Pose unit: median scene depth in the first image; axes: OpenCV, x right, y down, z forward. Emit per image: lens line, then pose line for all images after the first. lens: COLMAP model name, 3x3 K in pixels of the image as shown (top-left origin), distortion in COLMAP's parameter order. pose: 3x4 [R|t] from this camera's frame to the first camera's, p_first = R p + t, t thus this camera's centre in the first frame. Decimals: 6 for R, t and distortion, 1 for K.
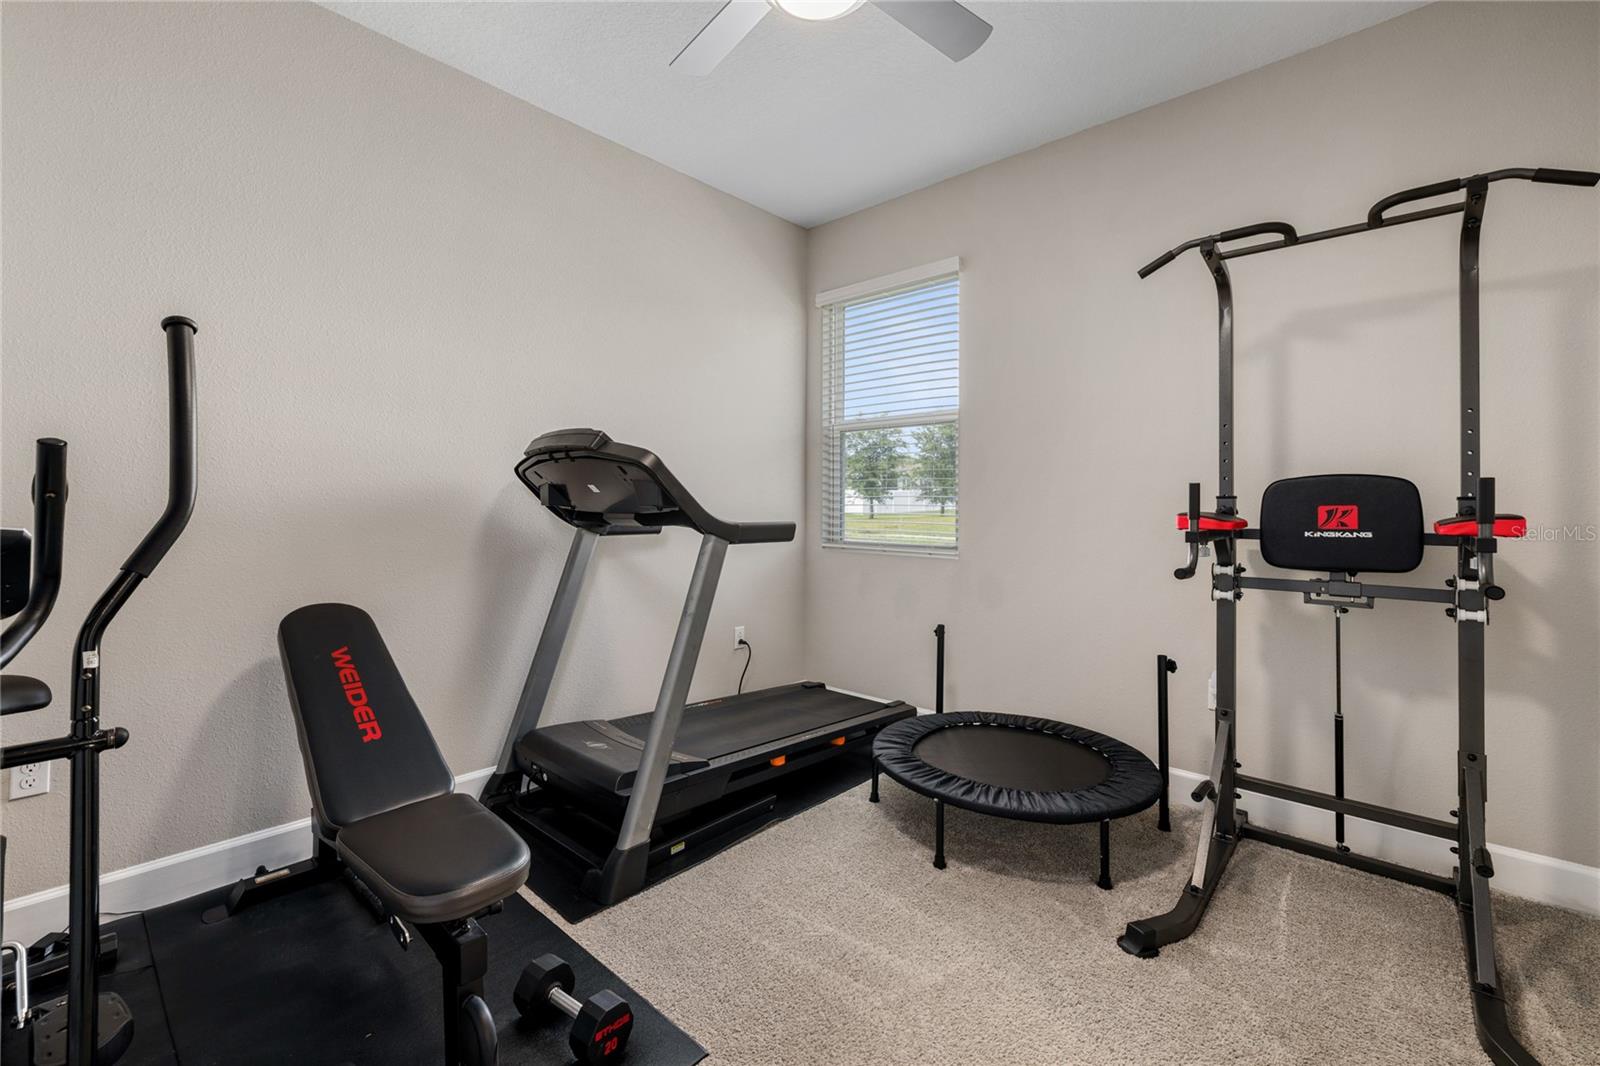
lens RADIAL K [[679.6, 0, 790.5], [0, 679.6, 500.6], [0, 0, 1]] dist [0.000361, 0.000282]
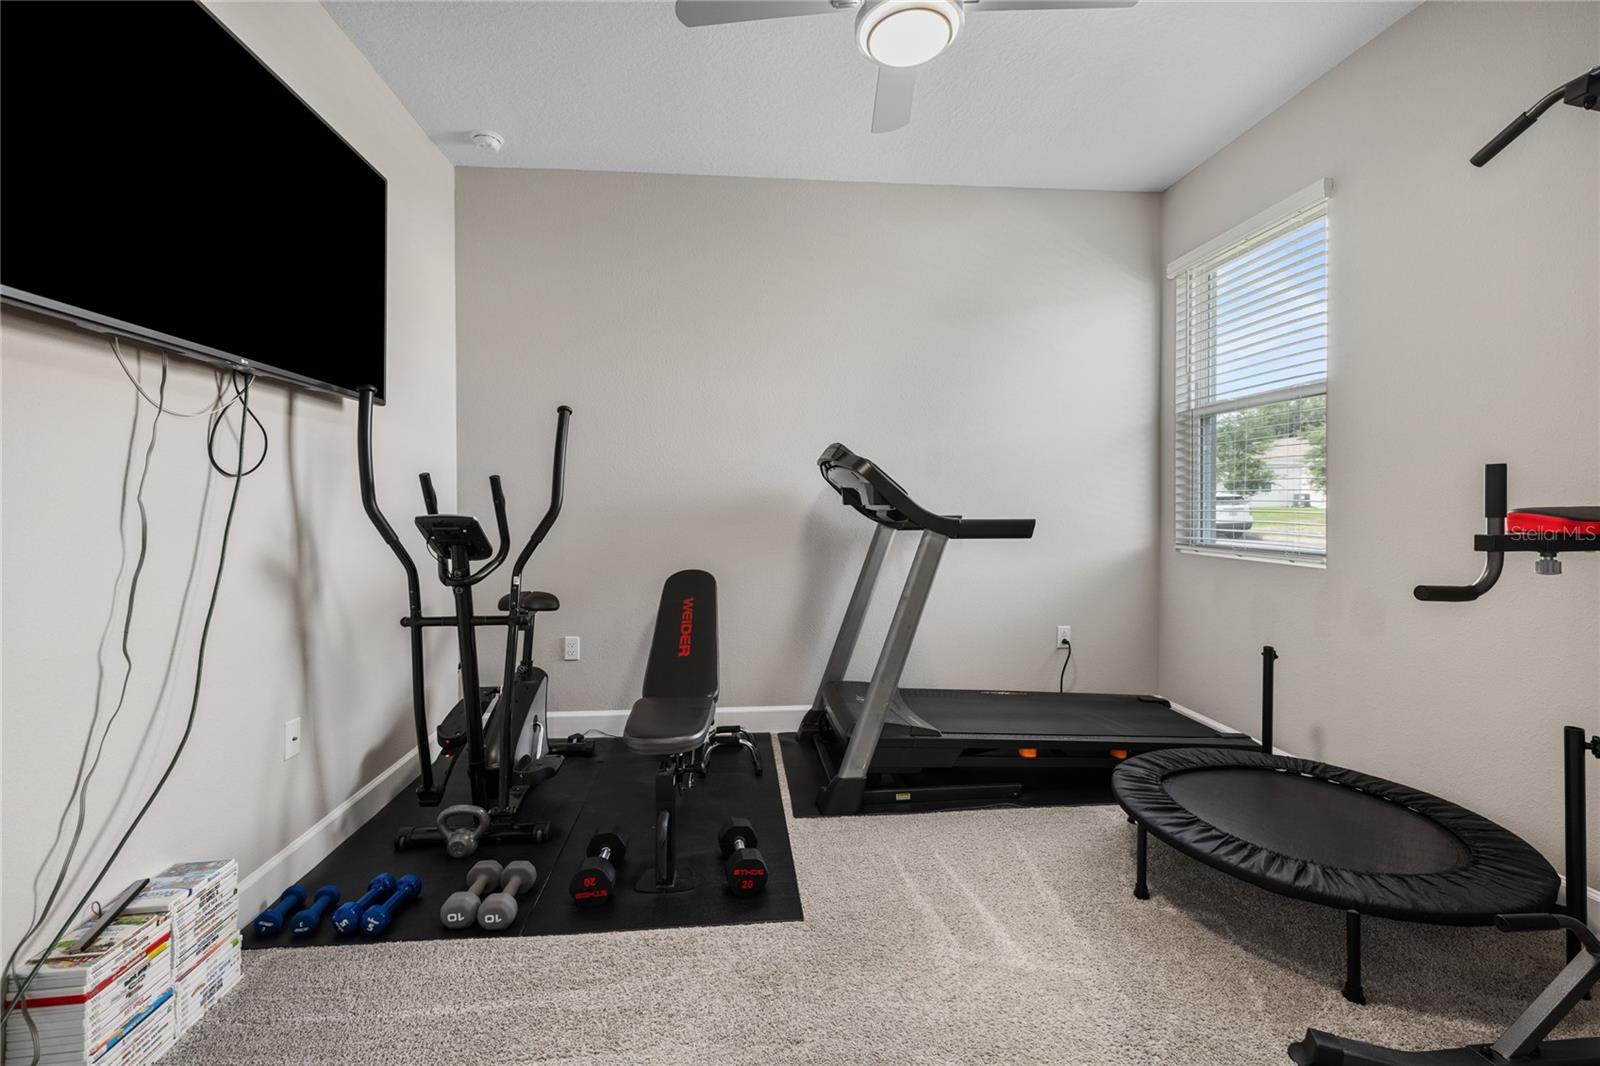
lens RADIAL K [[679.6, 0, 790.5], [0, 679.6, 500.6], [0, 0, 1]] dist [0.000361, 0.000282]
pose [[0.734792, -0.013580, -0.678157, 0.464250], [0.014951, 0.999881, -0.003823, 0.002558], [0.678128, -0.007330, 0.734907, 0.011893]]
